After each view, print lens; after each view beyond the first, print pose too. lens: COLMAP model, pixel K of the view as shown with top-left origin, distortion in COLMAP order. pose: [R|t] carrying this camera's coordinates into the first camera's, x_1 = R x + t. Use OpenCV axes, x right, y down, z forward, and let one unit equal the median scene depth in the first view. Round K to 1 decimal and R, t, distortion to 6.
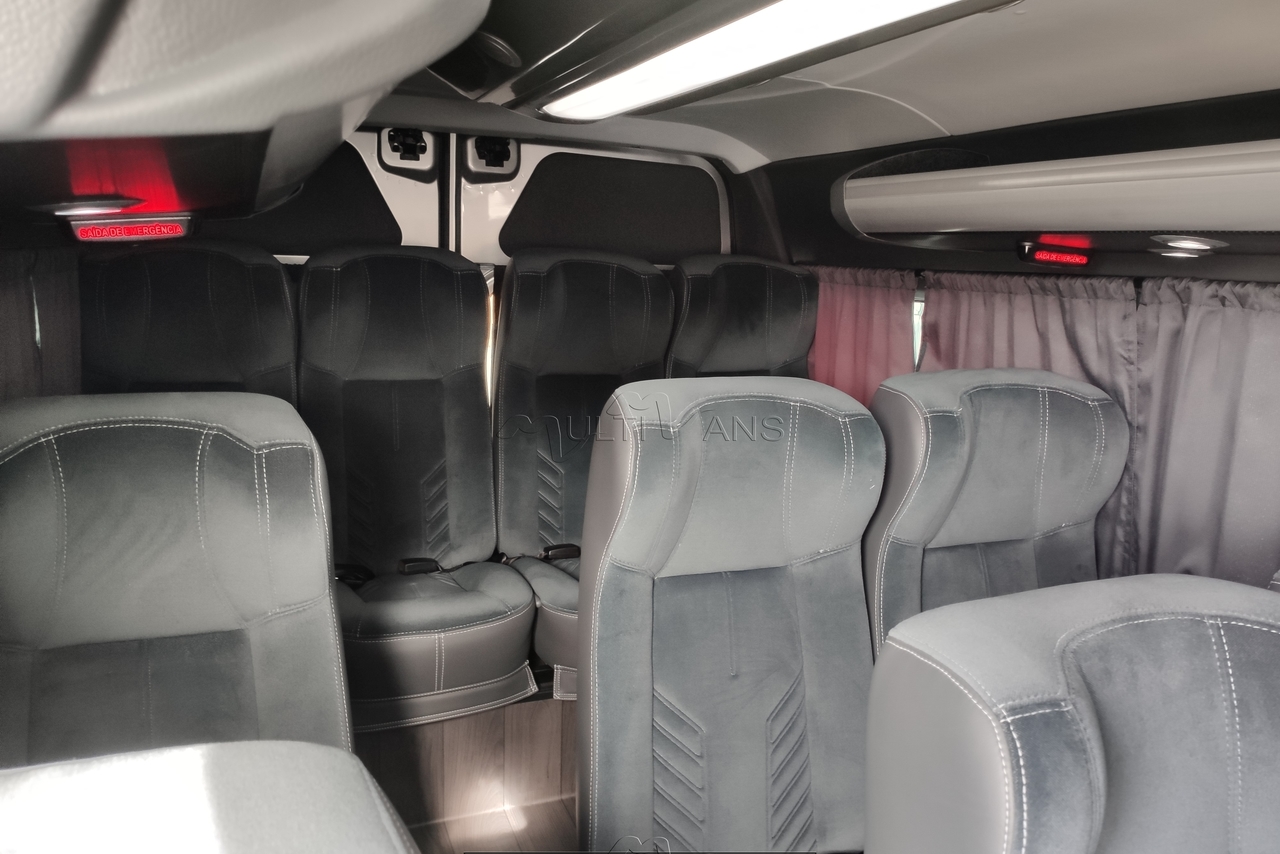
lens RADIAL K [[972.5, 0, 646.1], [0, 972.5, 428.1], [0, 0, 1]] dist [0.072095, -0.112442]
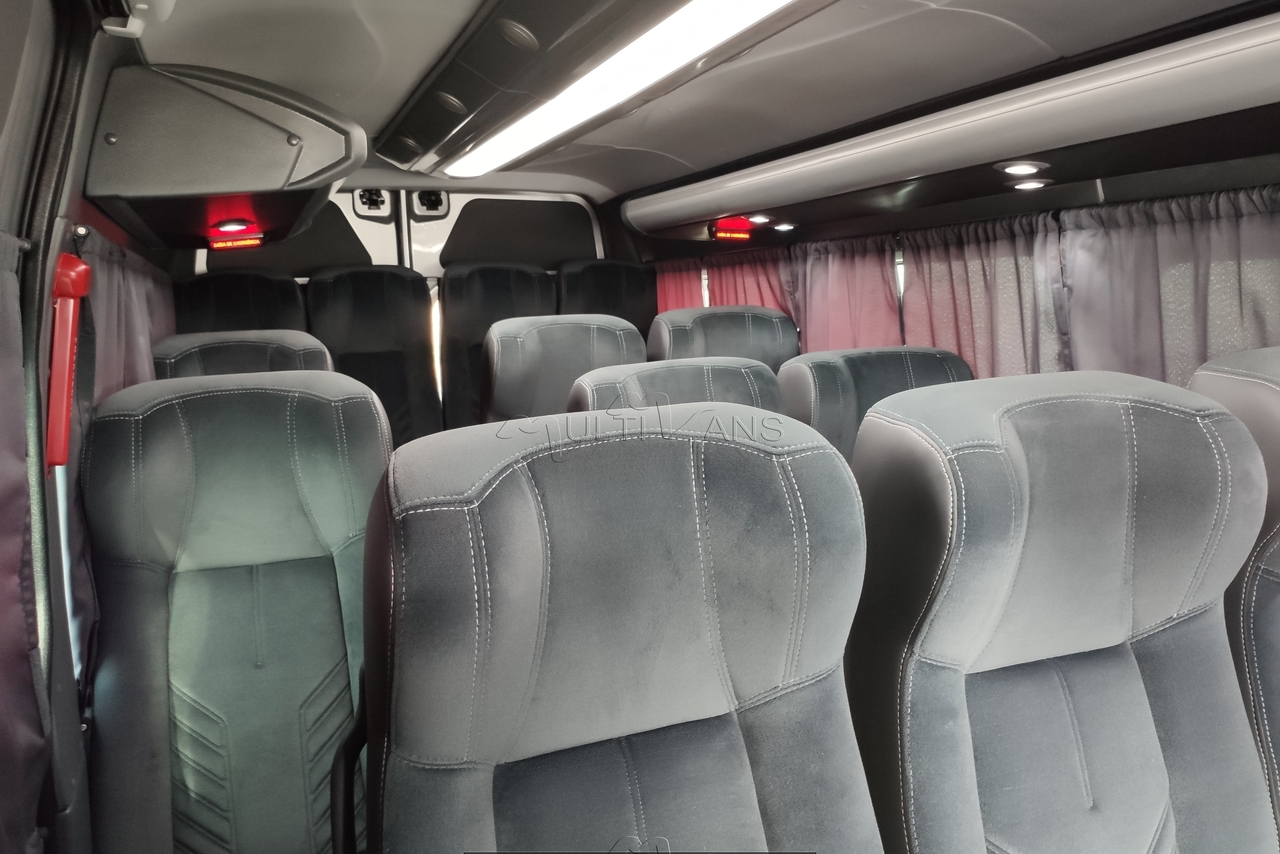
lens RADIAL K [[972.5, 0, 634.7], [0, 972.5, 431.1], [0, 0, 1]] dist [0.072095, -0.112442]
pose [[0.997579, -0.069199, -0.006972, 0.141152], [0.068873, 0.996847, -0.039391, 0.148305], [0.009676, 0.038815, 0.999200, -0.473488]]
